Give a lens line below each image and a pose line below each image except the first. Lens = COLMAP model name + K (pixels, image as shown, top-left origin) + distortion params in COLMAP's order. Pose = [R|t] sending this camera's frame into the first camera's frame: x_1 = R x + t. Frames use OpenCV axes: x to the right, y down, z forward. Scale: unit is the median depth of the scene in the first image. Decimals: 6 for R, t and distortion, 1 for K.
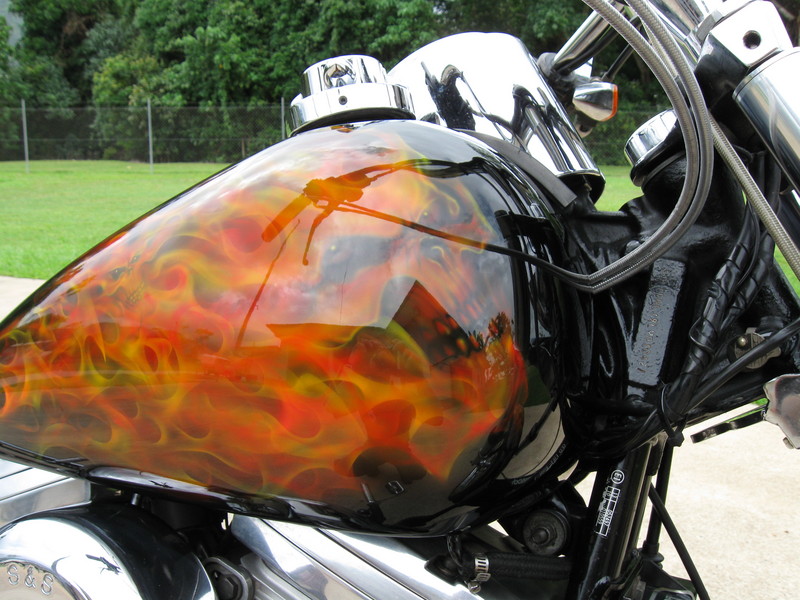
lens RADIAL K [[803.8, 0, 407.5], [0, 803.8, 300.1], [0, 0, 1]] dist [-0.105101, 0.000000]
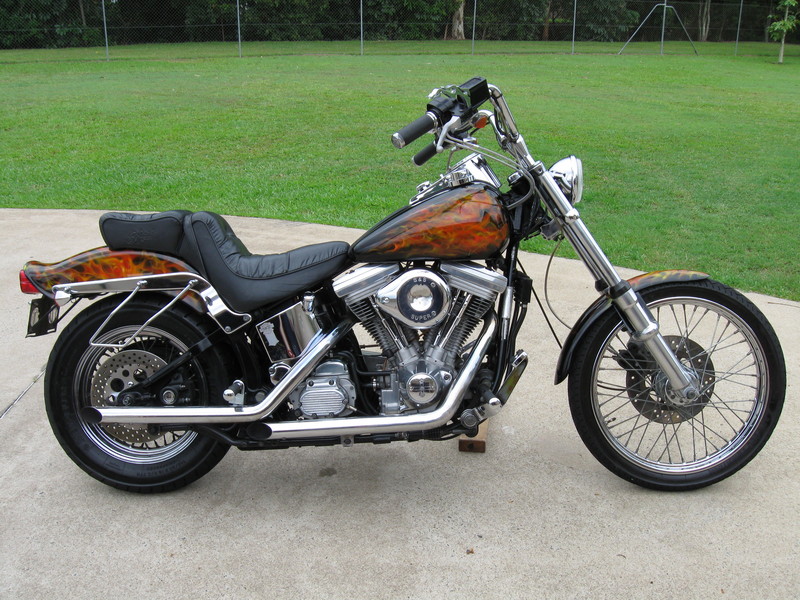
lens RADIAL K [[803.8, 0, 397.4], [0, 803.8, 299.3], [0, 0, 1]] dist [-0.105101, 0.000000]
pose [[0.926141, -0.129503, 0.354248, -2.719287], [0.075143, 0.983732, 0.163170, -0.414742], [-0.369617, -0.124499, 0.920806, -4.129149]]
